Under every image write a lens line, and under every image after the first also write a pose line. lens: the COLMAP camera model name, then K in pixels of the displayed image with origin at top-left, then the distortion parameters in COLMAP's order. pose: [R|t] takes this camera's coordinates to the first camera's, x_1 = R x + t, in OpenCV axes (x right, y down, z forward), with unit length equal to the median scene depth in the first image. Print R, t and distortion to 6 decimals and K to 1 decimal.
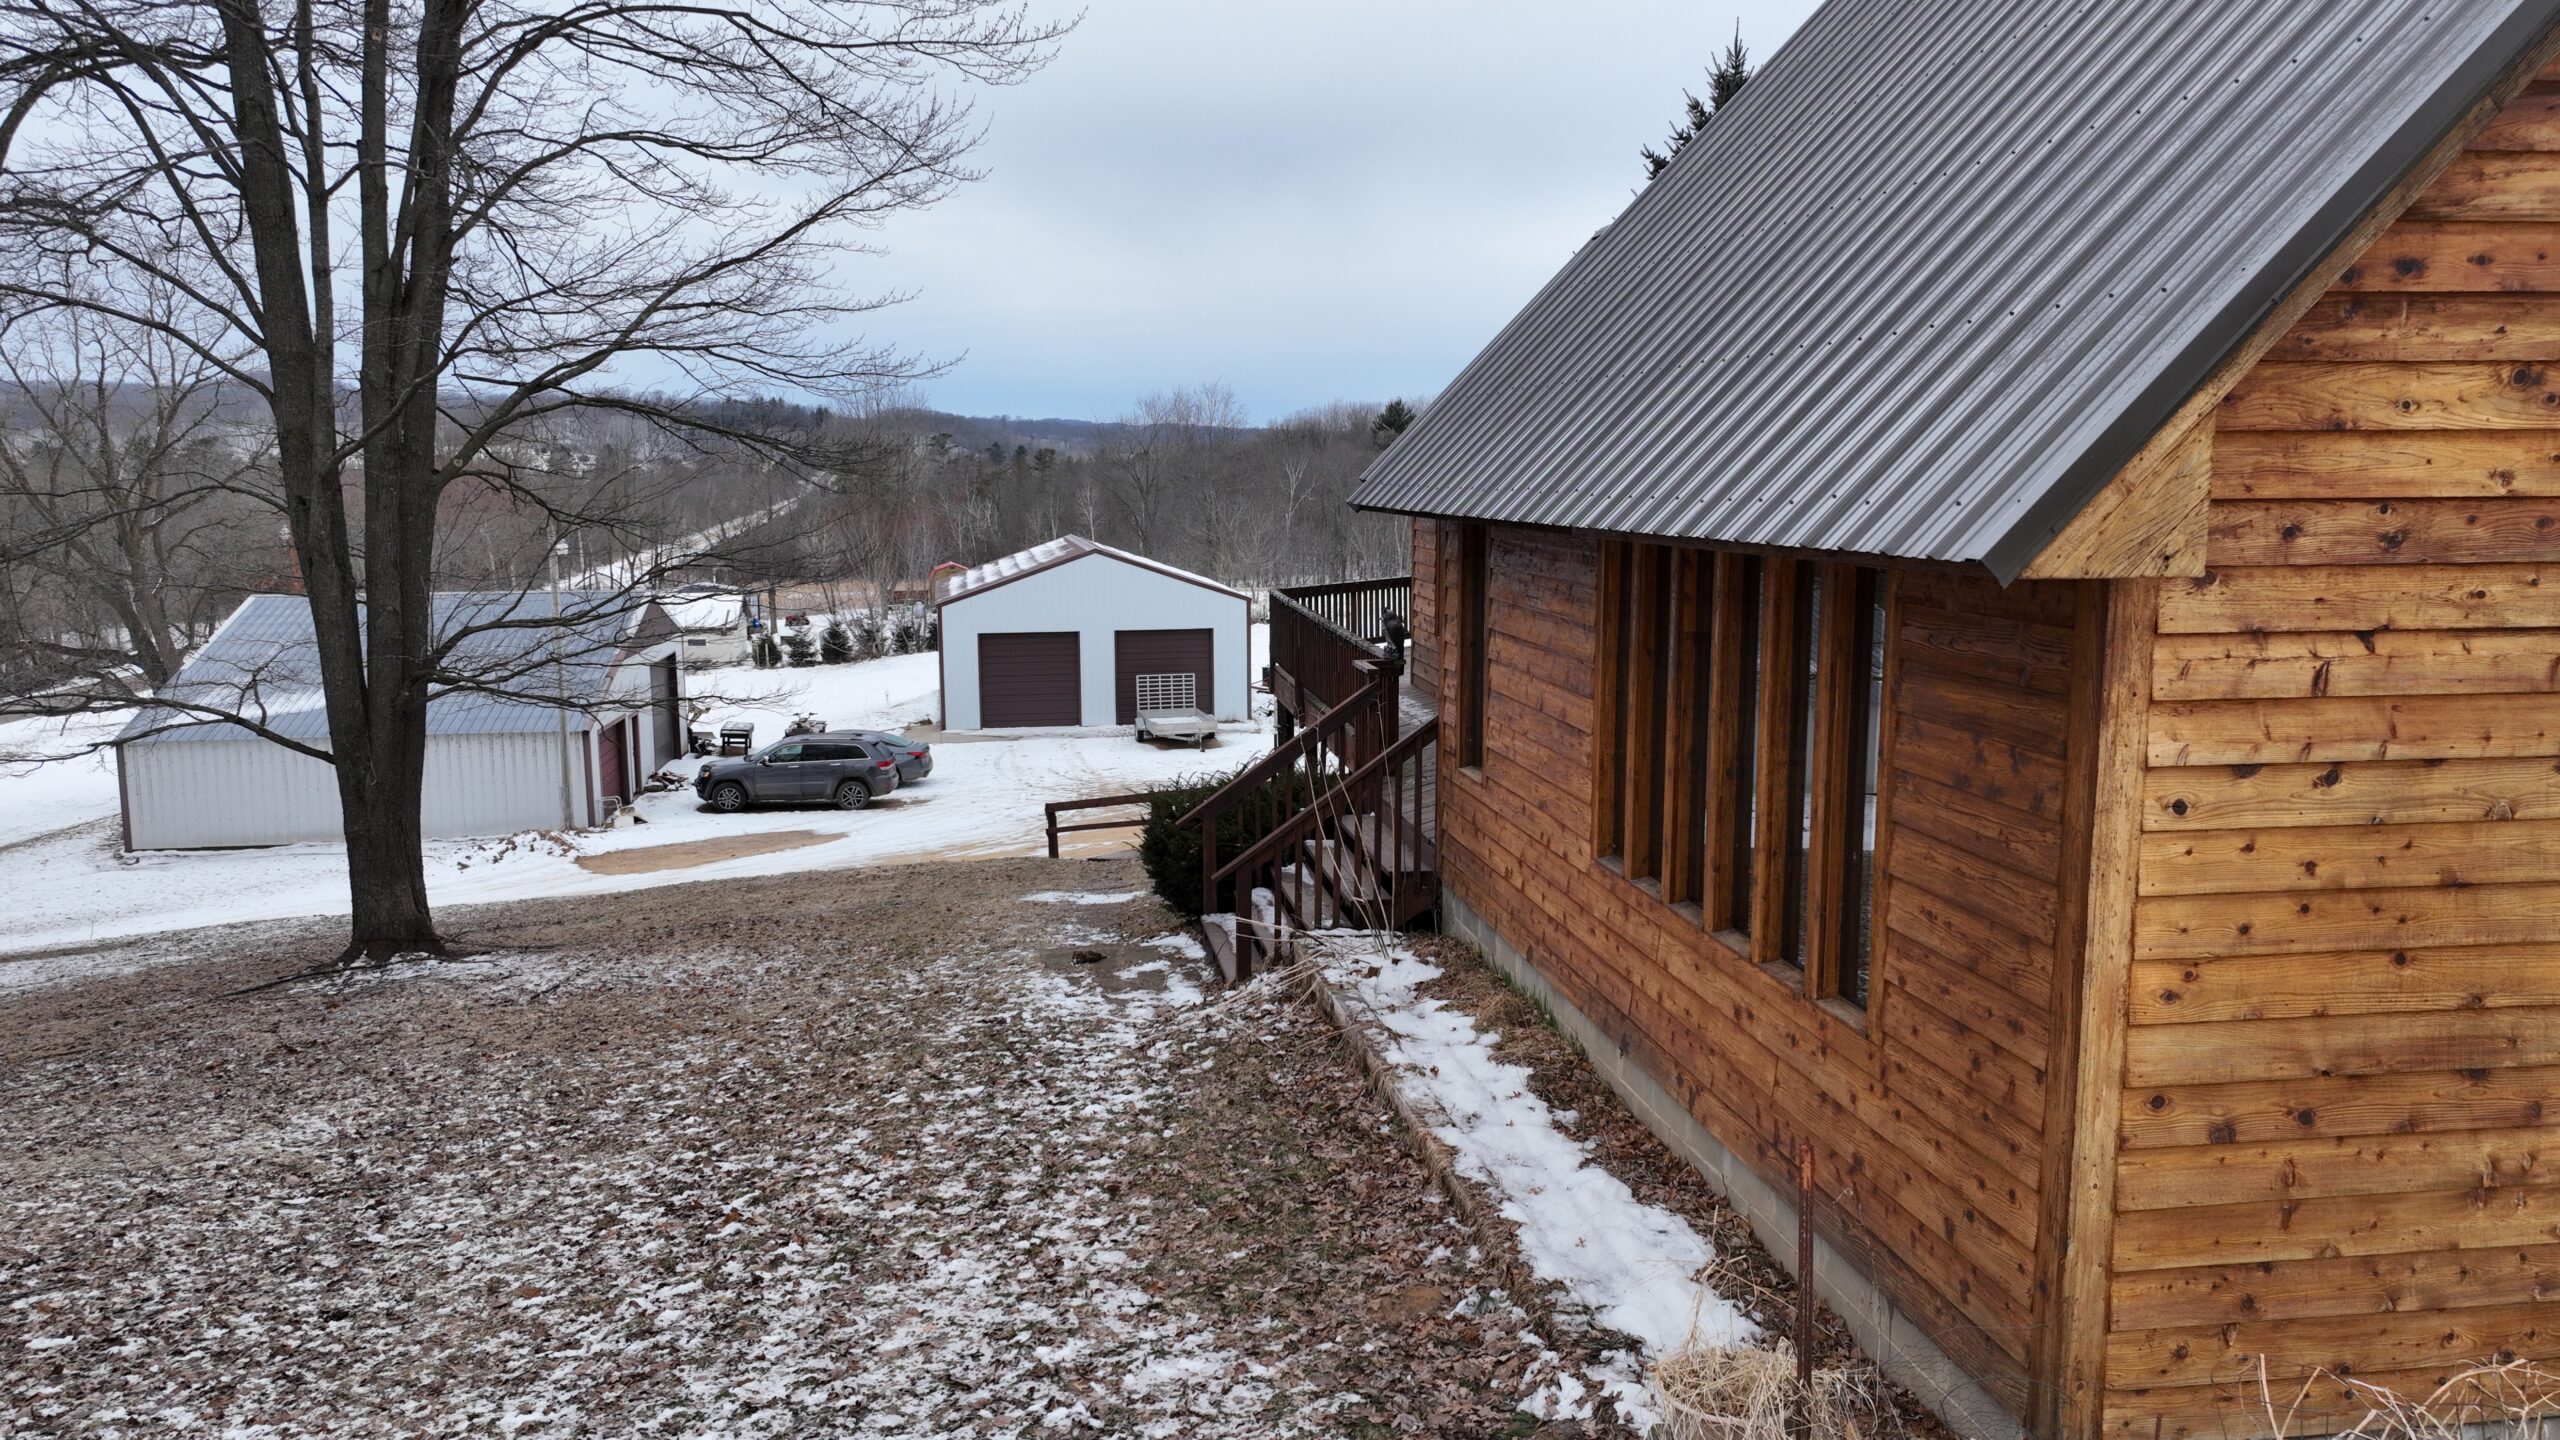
lens RADIAL K [[1805.0, 0, 1285.3], [0, 1805.0, 722.8], [0, 0, 1]] dist [0.003740, 0.002569]
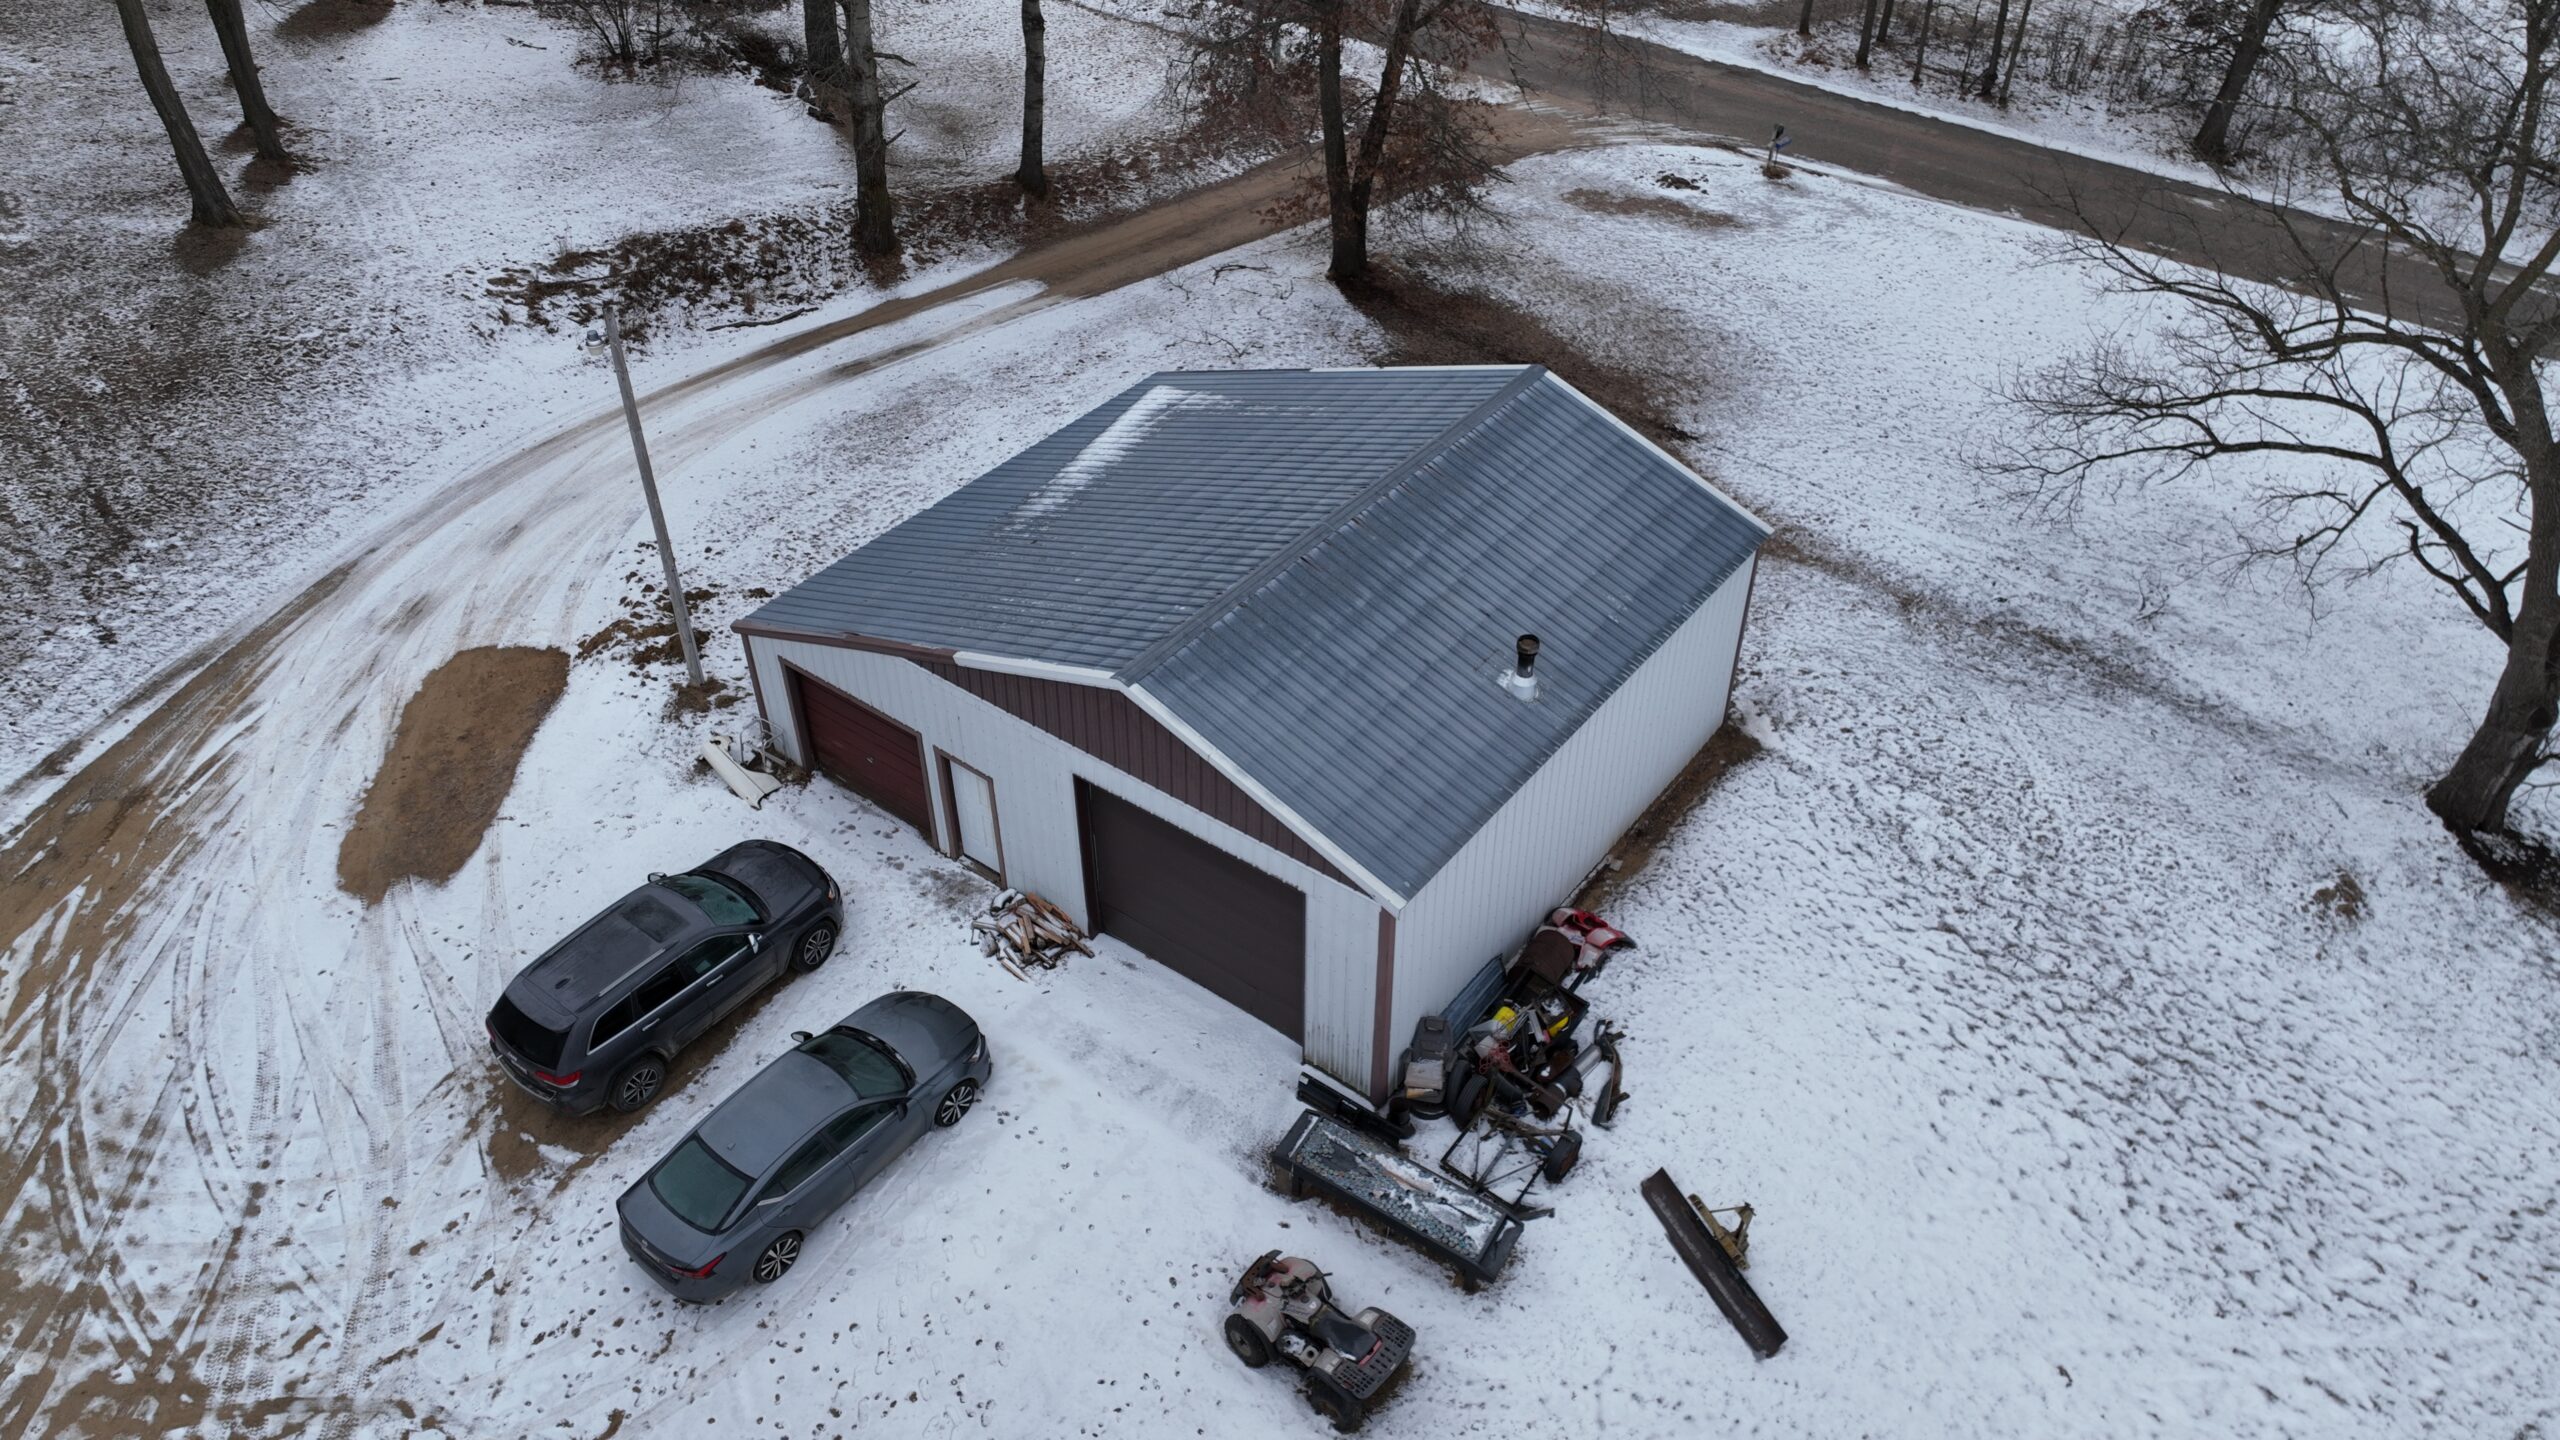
lens RADIAL K [[1804.8, 0, 1280.0], [0, 1804.8, 720.0], [0, 0, 1]] dist [0.007443, 0.006487]
pose [[-0.709456, 0.446789, -0.545025, -0.108006], [-0.097911, 0.703373, 0.704046, -0.329077], [0.697916, 0.552853, -0.455266, 1.046931]]
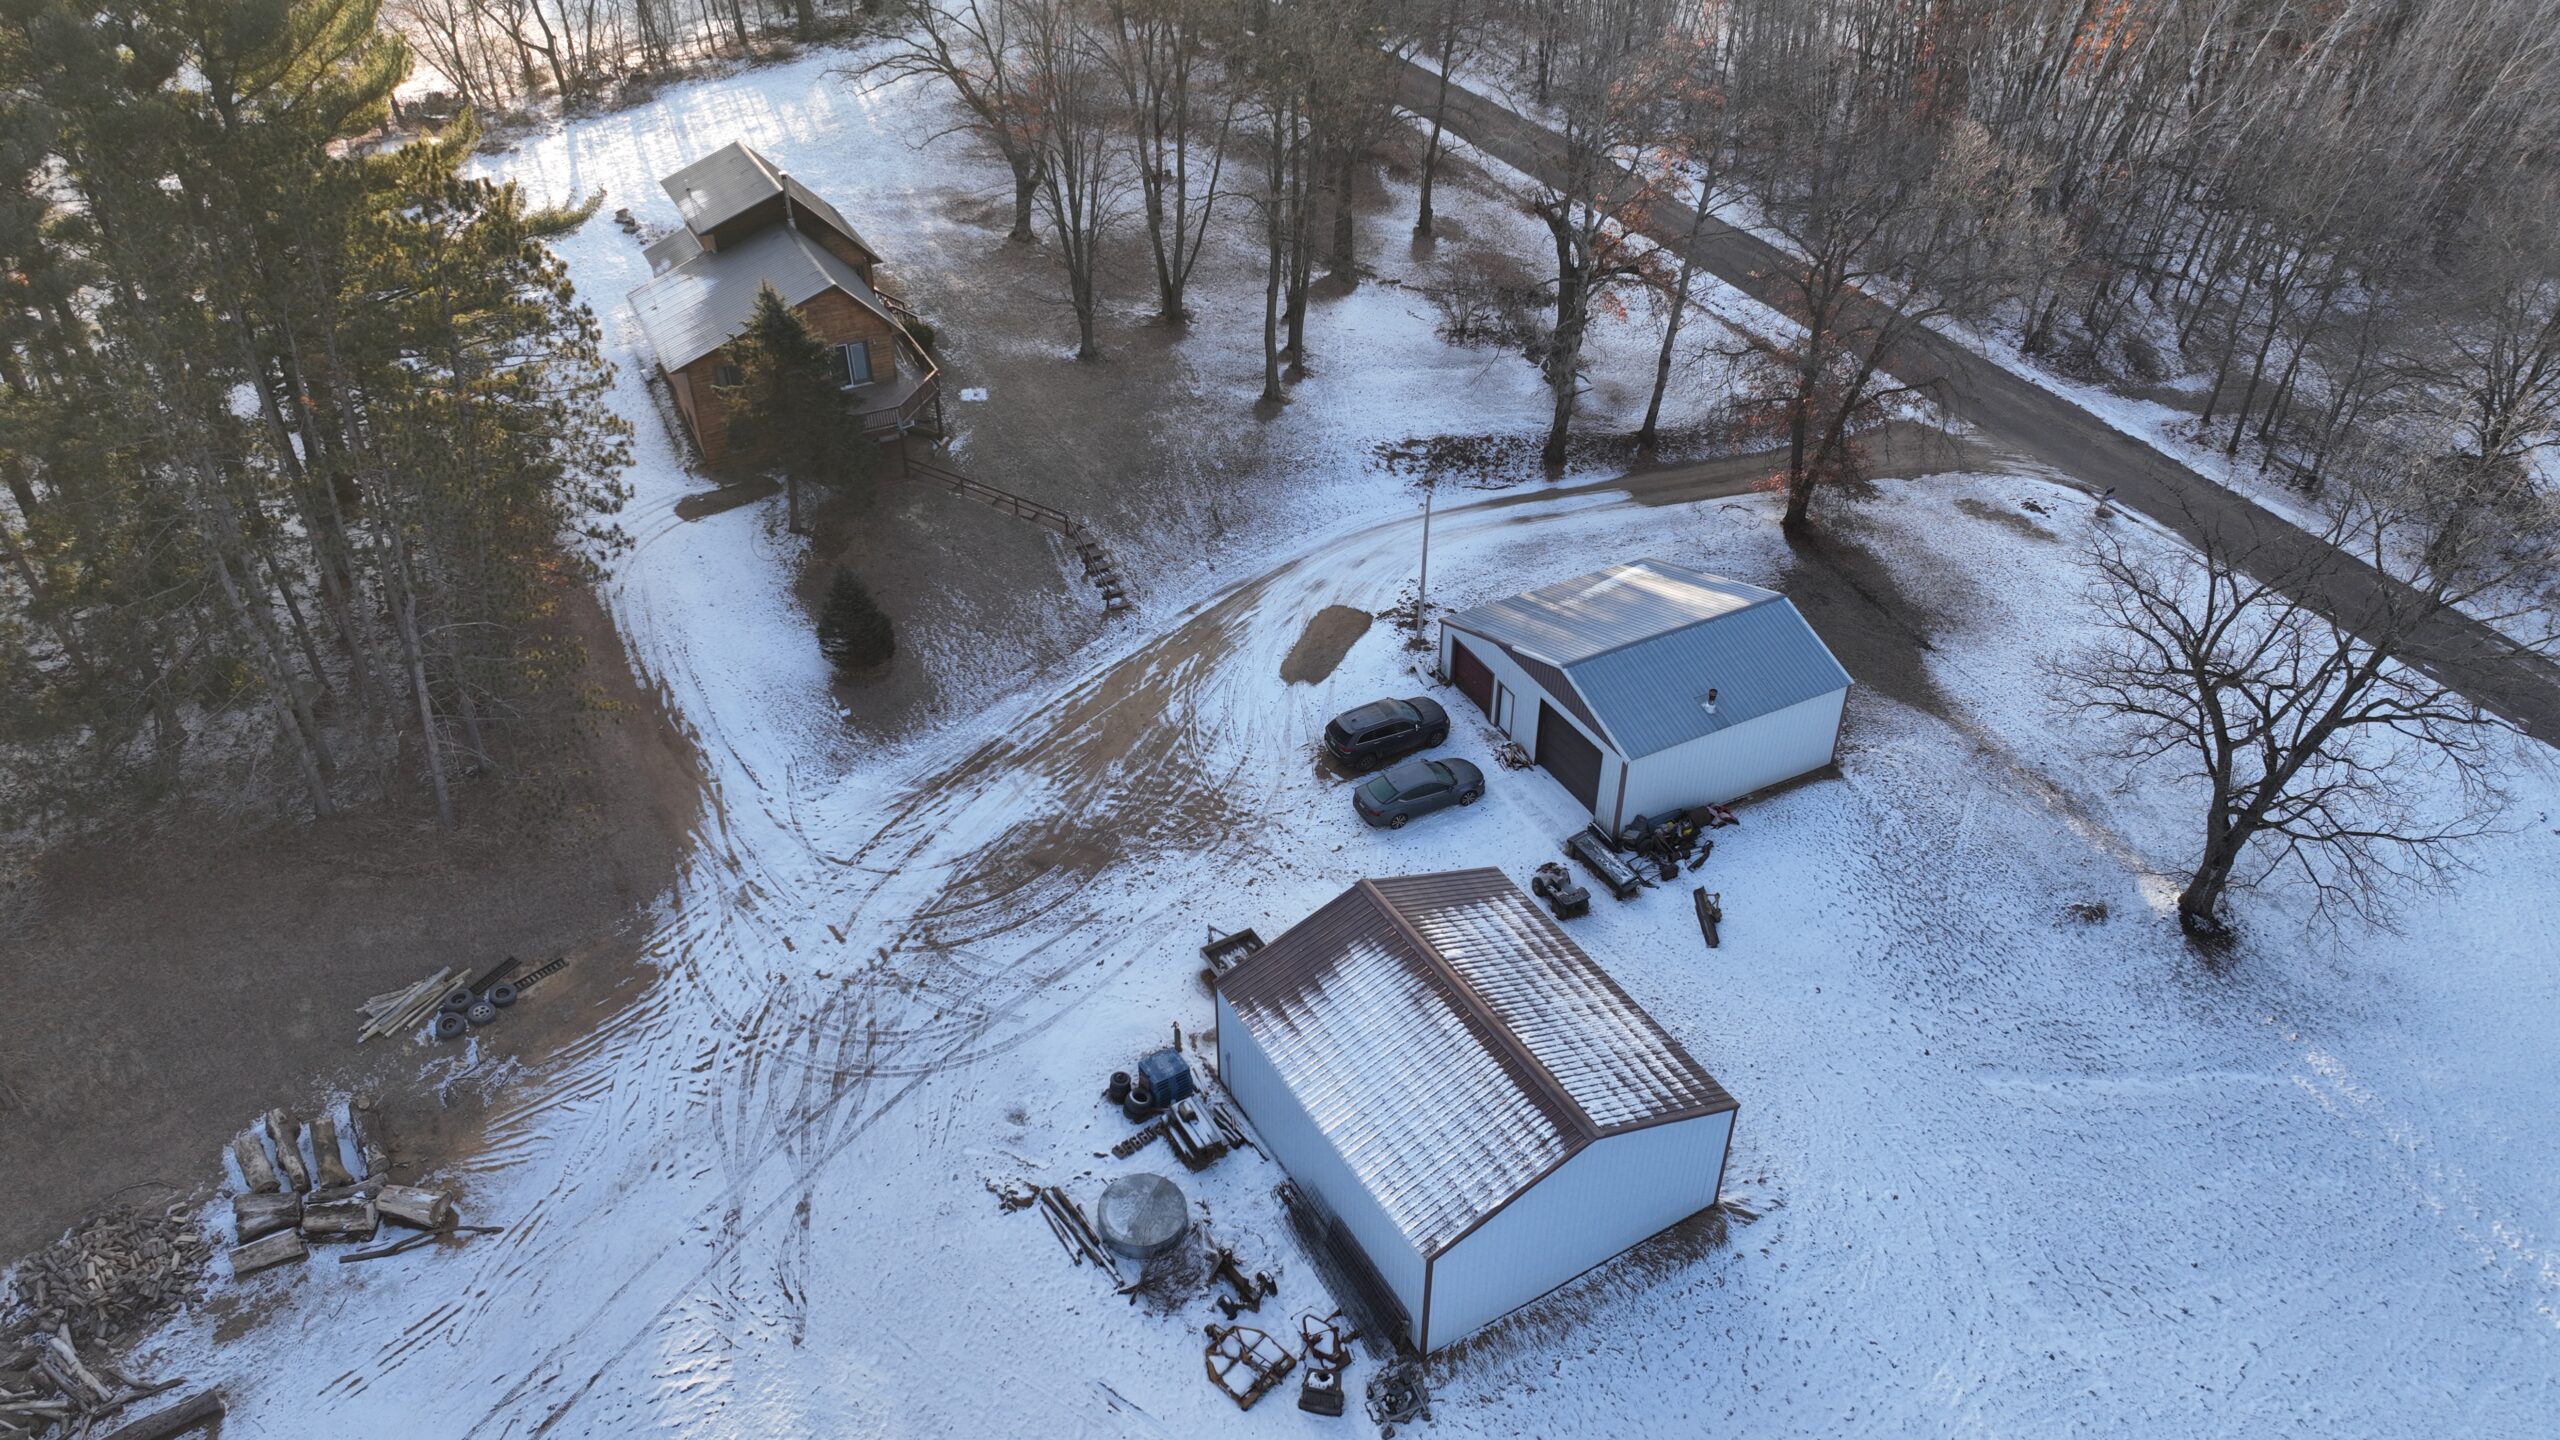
lens RADIAL K [[1804.8, 0, 1280.0], [0, 1804.8, 720.0], [0, 0, 1]] dist [0.007443, 0.006487]
pose [[-0.944247, 0.199796, -0.261685, 0.162148], [-0.041692, 0.715860, 0.696998, -0.801646], [0.326587, 0.669049, -0.667618, 1.548349]]
